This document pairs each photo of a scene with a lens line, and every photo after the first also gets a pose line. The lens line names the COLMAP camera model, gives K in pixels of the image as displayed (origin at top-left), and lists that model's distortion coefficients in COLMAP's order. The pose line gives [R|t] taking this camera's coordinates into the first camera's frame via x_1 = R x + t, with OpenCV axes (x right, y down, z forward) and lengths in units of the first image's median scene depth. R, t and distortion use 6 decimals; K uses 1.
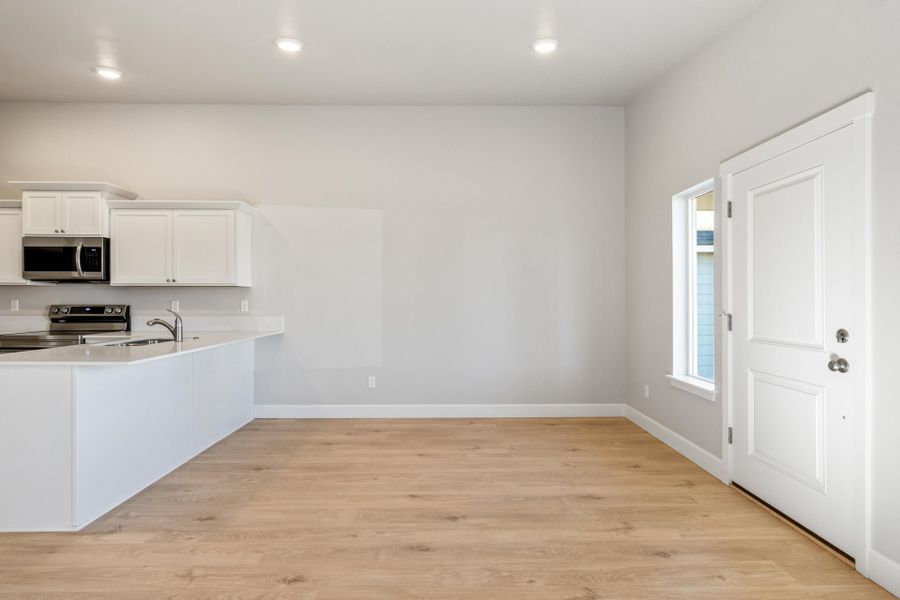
lens RADIAL K [[456.7, 0, 450.9], [0, 456.7, 299.1], [0, 0, 1]] dist [-0.000037, -0.000568]
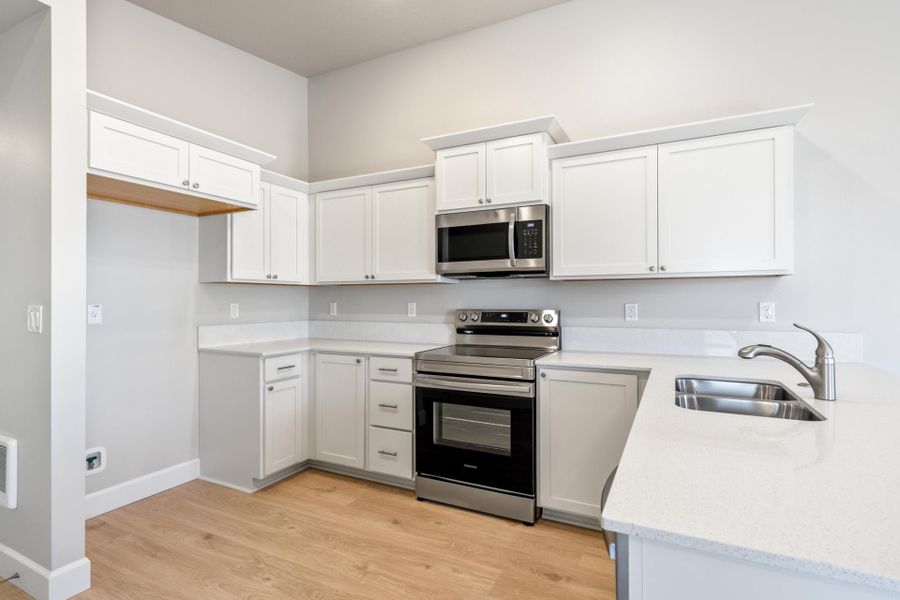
lens RADIAL K [[448.6, 0, 449.8], [0, 448.6, 299.0], [0, 0, 1]] dist [0.001236, 0.002371]
pose [[0.884113, -0.006528, -0.467227, -0.654269], [0.004356, 0.999974, -0.005729, 0.000067], [0.467252, 0.003029, 0.884119, 0.428962]]
